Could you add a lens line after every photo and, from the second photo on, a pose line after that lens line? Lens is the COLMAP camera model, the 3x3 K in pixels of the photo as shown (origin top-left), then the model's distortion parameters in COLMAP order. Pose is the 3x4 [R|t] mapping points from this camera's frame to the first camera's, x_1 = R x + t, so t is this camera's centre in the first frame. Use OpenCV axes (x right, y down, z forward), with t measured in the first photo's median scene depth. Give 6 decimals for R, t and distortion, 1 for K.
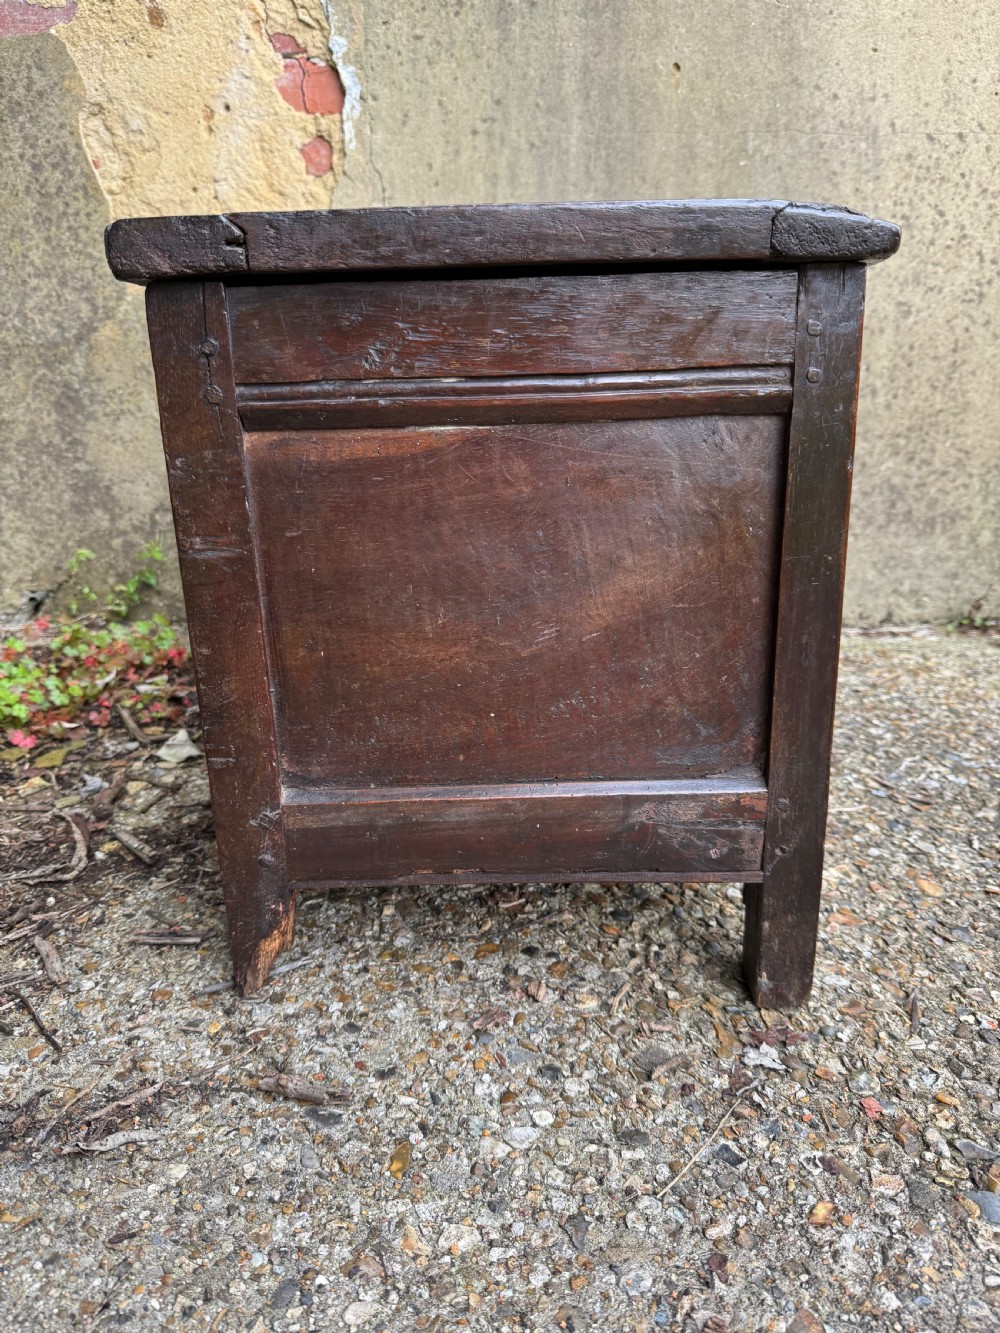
lens RADIAL K [[951.1, 0, 495.8], [0, 951.1, 669.6], [0, 0, 1]] dist [-0.019494, 0.000596]
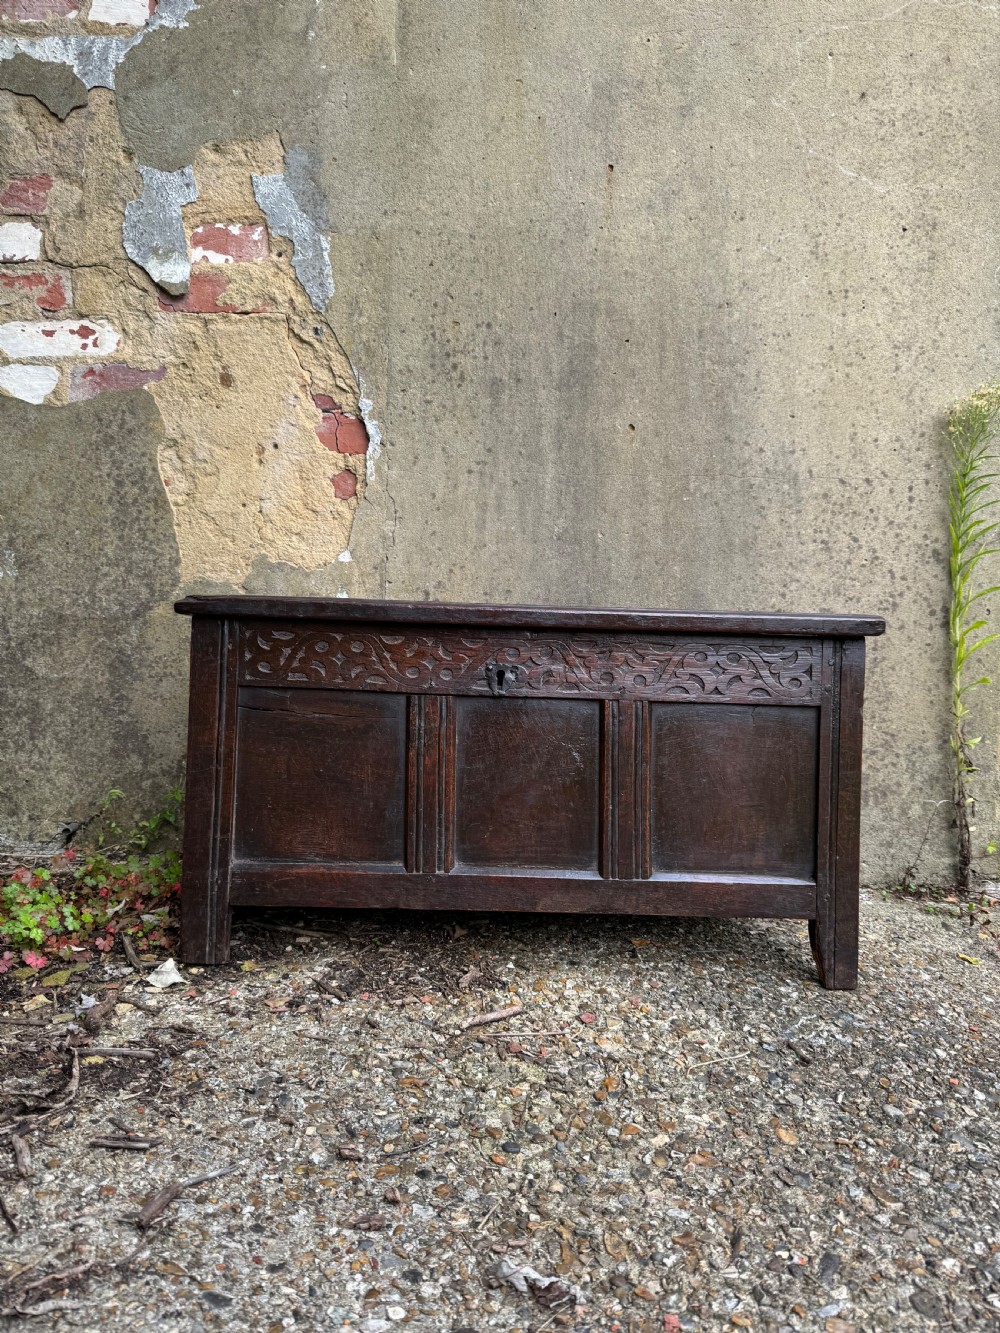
lens RADIAL K [[938.1, 0, 502.2], [0, 938.1, 674.1], [0, 0, 1]] dist [-0.007757, -0.005269]
pose [[0.998545, 0.036935, -0.039301, 0.128934], [-0.045143, 0.971107, -0.234337, -0.029475], [0.029510, 0.235770, 0.971361, -0.221769]]
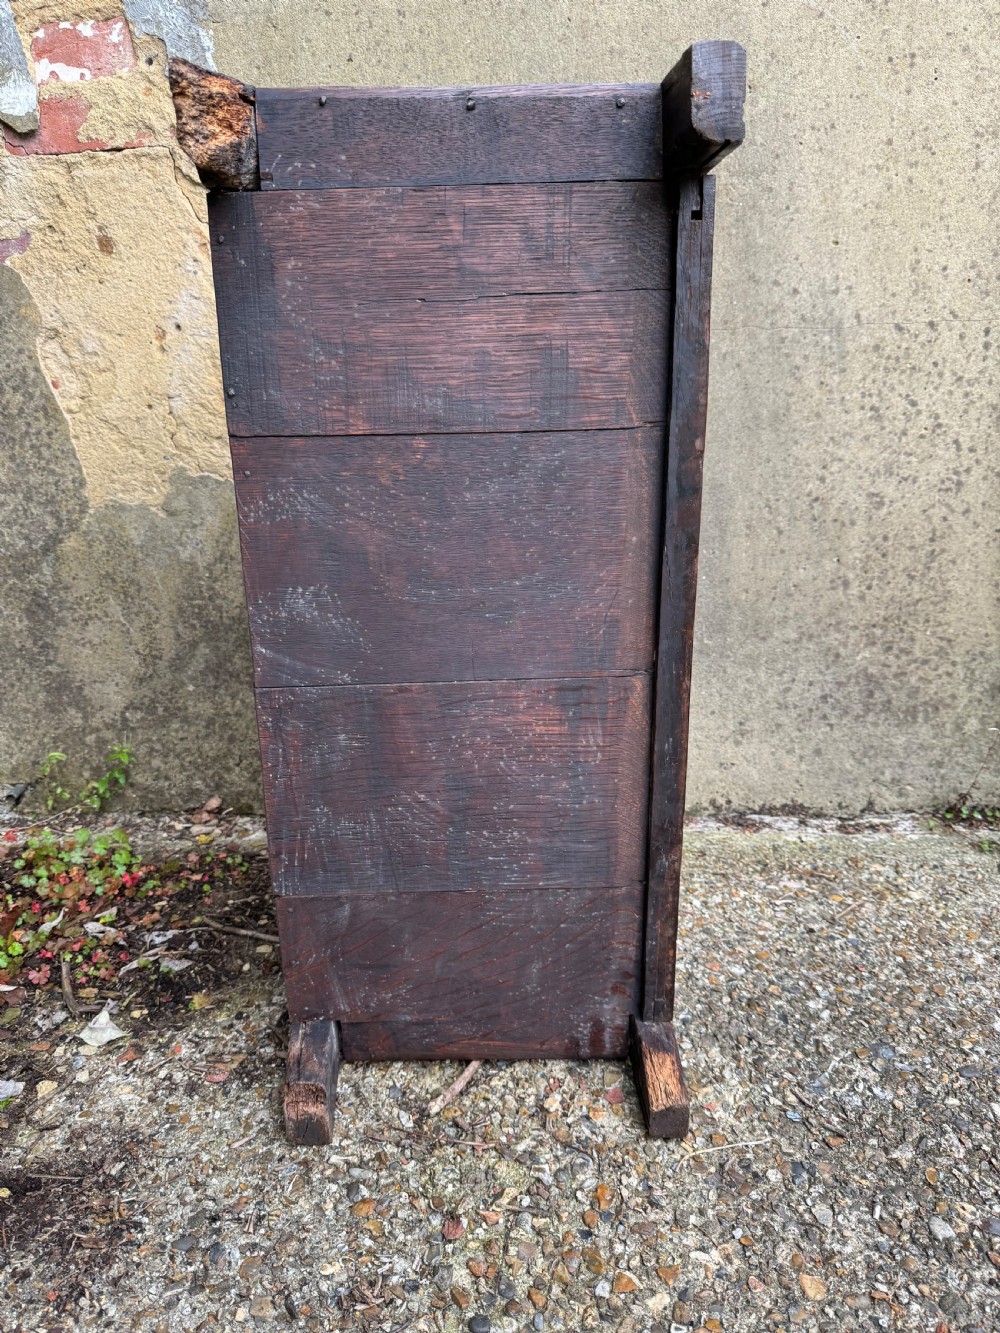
lens RADIAL K [[945.1, 0, 498.9], [0, 945.1, 673.9], [0, 0, 1]] dist [-0.017261, 0.002015]
pose [[0.997439, -0.009291, -0.070912, 0.200922], [0.009318, 0.999957, 0.000059, -0.359934], [0.070908, -0.000720, 0.997483, 0.034897]]
